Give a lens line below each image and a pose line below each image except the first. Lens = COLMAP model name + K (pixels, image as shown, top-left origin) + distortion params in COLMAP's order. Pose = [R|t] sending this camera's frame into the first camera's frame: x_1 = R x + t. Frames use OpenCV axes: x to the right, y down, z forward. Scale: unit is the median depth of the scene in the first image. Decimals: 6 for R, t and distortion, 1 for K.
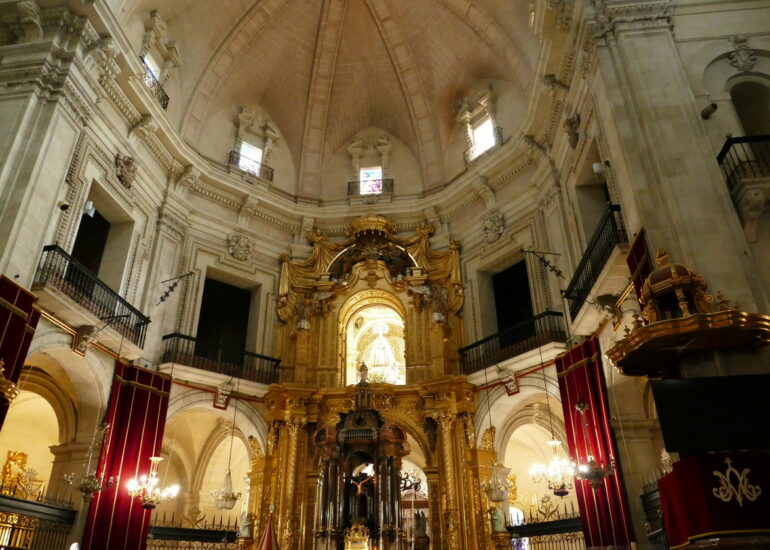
lens RADIAL K [[584.6, 0, 385.0], [0, 584.6, 275.0], [0, 0, 1]] dist [-0.003857, -0.001380]
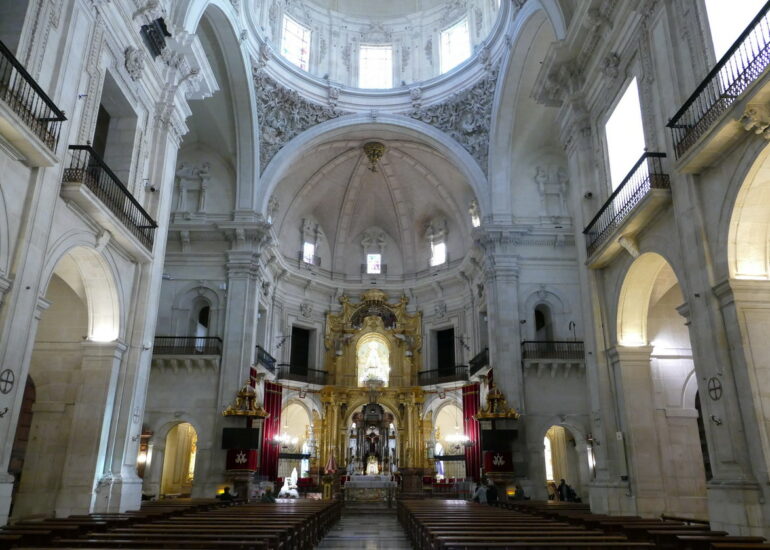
lens RADIAL K [[584.6, 0, 385.0], [0, 584.6, 275.0], [0, 0, 1]] dist [-0.003857, -0.001380]
pose [[0.991975, 0.057985, 0.112353, -0.218119], [-0.075978, 0.983671, 0.163150, -0.487026], [-0.101058, -0.170377, 0.980183, -0.854355]]
